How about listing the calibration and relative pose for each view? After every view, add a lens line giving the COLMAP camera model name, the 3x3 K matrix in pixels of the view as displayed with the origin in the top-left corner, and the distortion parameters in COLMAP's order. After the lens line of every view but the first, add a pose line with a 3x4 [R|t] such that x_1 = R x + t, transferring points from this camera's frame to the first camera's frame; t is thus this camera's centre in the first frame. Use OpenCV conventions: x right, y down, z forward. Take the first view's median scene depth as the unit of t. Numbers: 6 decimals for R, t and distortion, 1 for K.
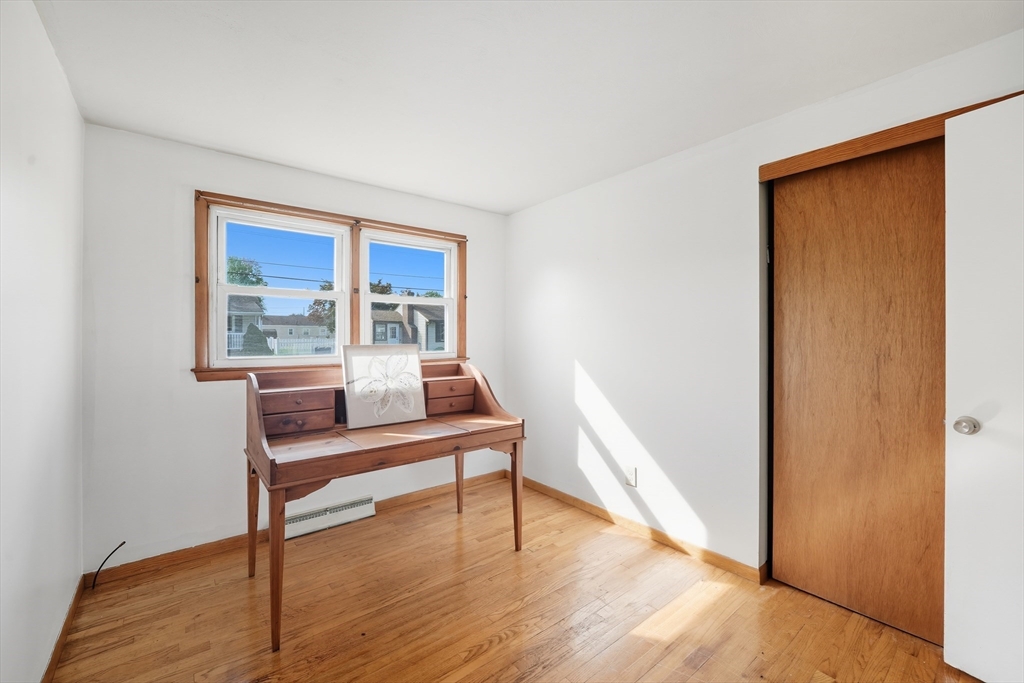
lens RADIAL K [[419.8, 0, 510.1], [0, 419.8, 335.9], [0, 0, 1]] dist [-0.008393, -0.000463]
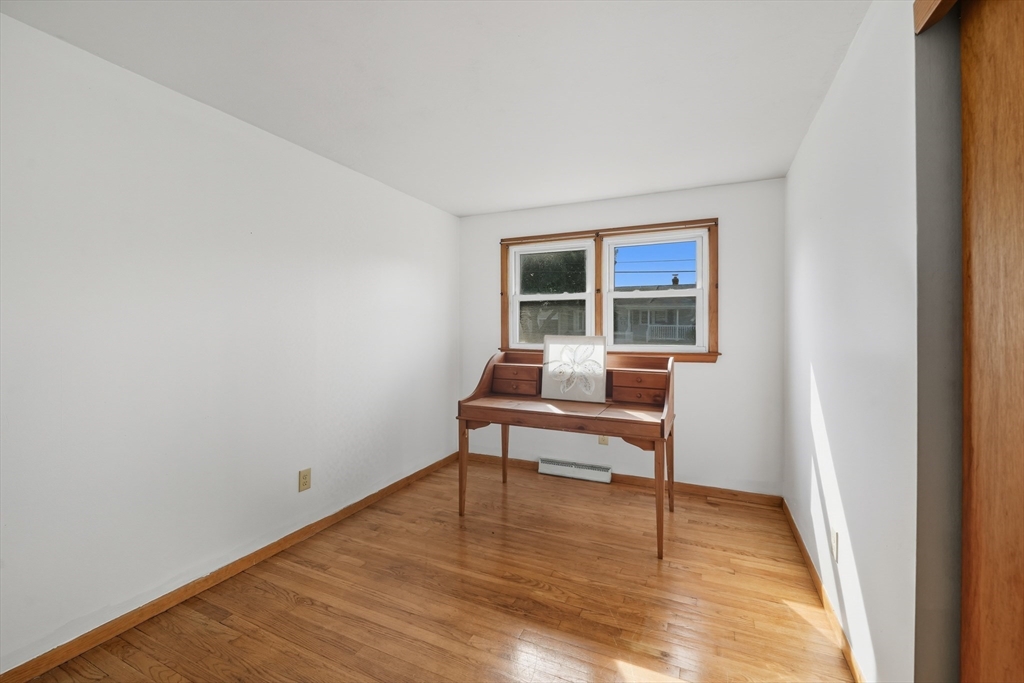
lens RADIAL K [[421.8, 0, 511.9], [0, 421.8, 325.7], [0, 0, 1]] dist [-0.000634, -0.000189]
pose [[0.452864, -0.002591, -0.891576, 0.699498], [-0.000548, 0.999995, -0.003185, -0.004690], [0.891580, 0.001930, 0.452860, 0.271348]]
